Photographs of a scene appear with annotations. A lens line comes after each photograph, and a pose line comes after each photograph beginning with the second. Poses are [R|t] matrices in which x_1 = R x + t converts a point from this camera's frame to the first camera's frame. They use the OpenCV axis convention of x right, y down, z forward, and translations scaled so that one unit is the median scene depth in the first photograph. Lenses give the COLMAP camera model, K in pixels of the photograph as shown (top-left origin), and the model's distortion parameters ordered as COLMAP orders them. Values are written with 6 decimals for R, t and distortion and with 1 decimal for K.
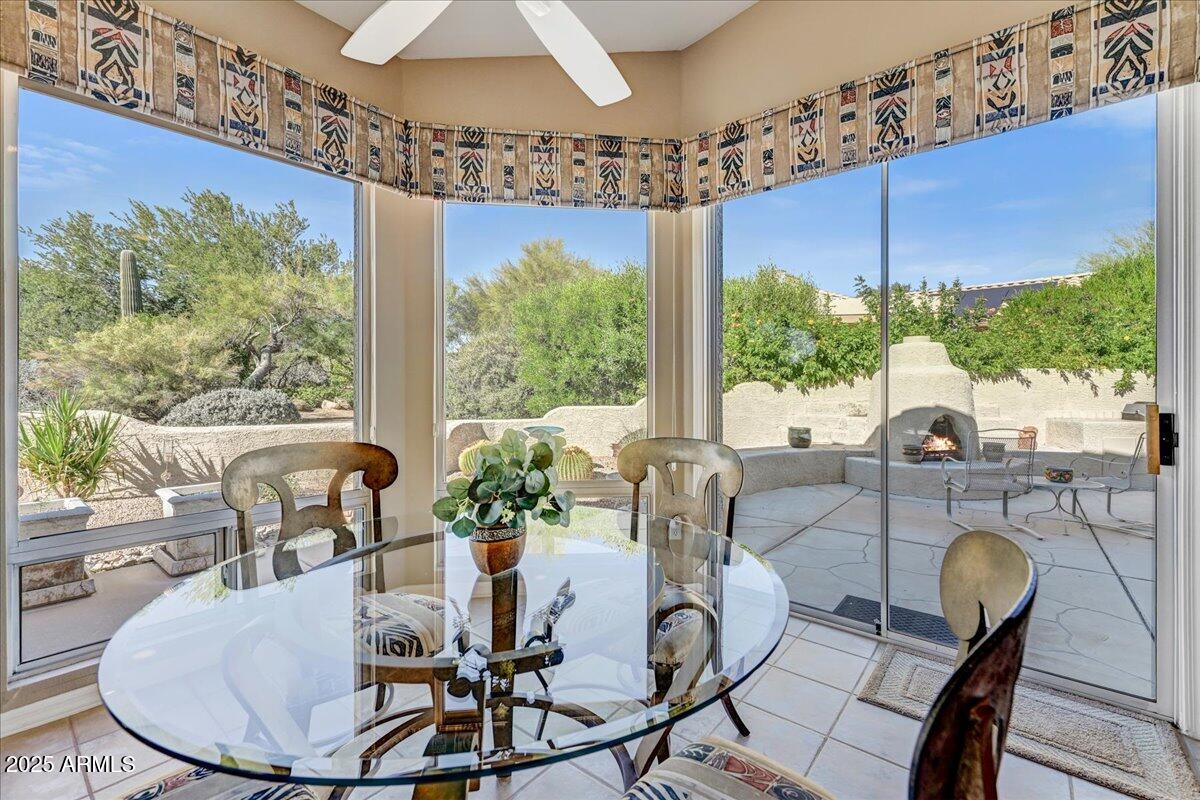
lens RADIAL K [[455.7, 0, 600.0], [0, 455.7, 400.0], [0, 0, 1]] dist [0.002418, -0.000218]
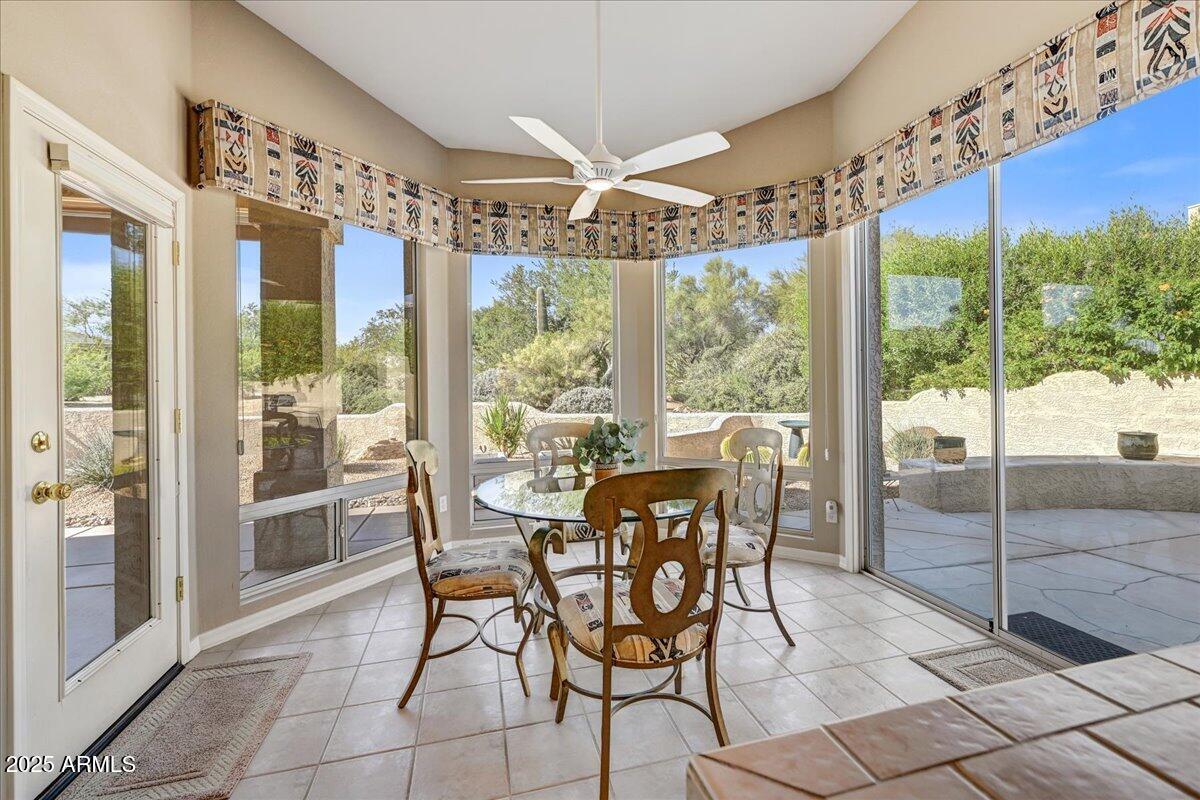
lens RADIAL K [[455.7, 0, 600.0], [0, 455.7, 400.0], [0, 0, 1]] dist [0.002418, -0.000218]
pose [[0.784208, 0.003287, -0.620490, 0.470639], [0.006535, 0.999887, 0.013555, -0.017576], [0.620464, -0.014685, 0.784097, -0.280257]]
